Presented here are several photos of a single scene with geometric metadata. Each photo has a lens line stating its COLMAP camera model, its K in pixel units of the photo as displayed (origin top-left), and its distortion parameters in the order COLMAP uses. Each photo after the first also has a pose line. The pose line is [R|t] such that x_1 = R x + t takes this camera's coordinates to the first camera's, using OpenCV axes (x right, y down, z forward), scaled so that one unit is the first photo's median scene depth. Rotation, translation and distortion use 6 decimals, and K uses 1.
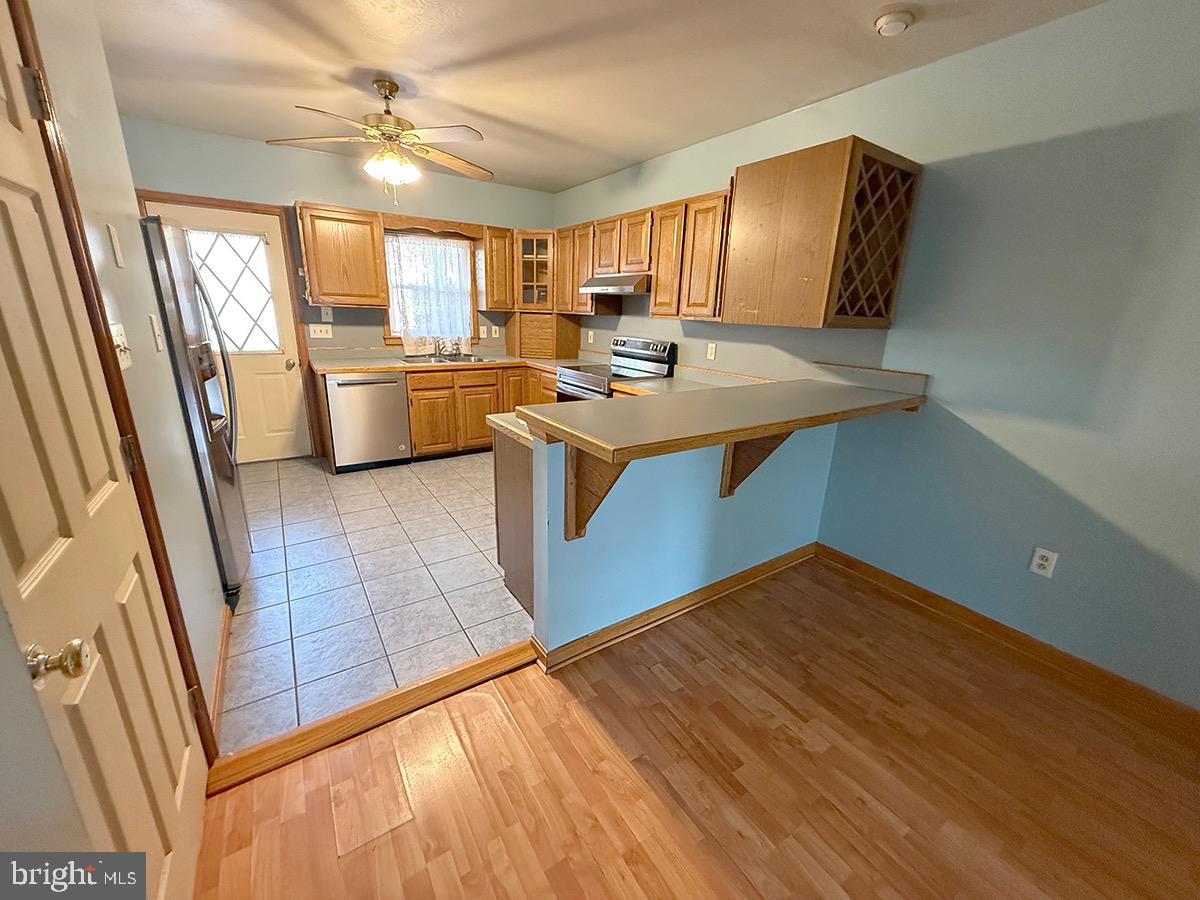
lens RADIAL K [[472.3, 0, 600.0], [0, 472.3, 450.0], [0, 0, 1]] dist [-0.000604, 0.000010]
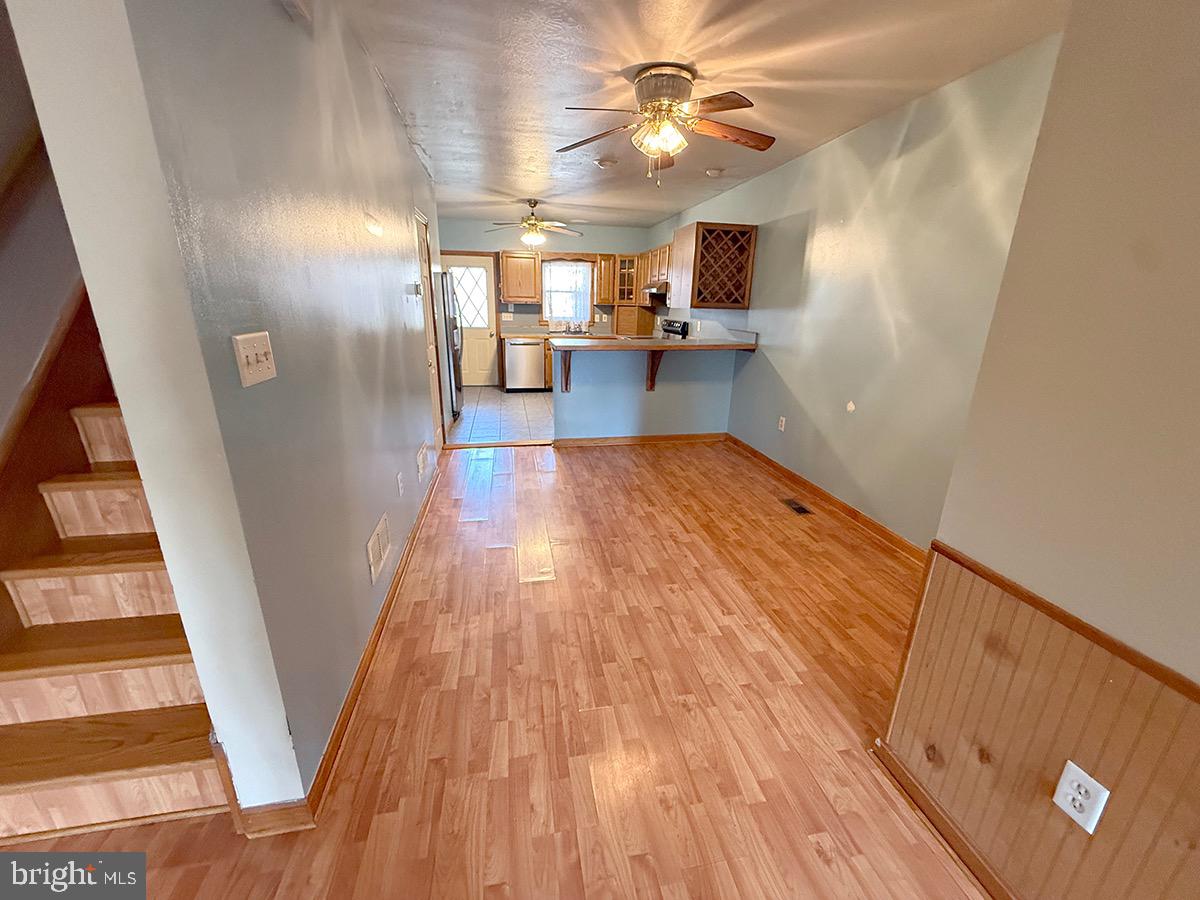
lens RADIAL K [[472.3, 0, 600.0], [0, 472.3, 450.0], [0, 0, 1]] dist [-0.000604, 0.000010]
pose [[0.920609, 0.100801, -0.377250, 0.516007], [-0.099061, 0.994790, 0.024067, 0.195594], [0.377710, 0.015215, 0.925799, -0.595379]]
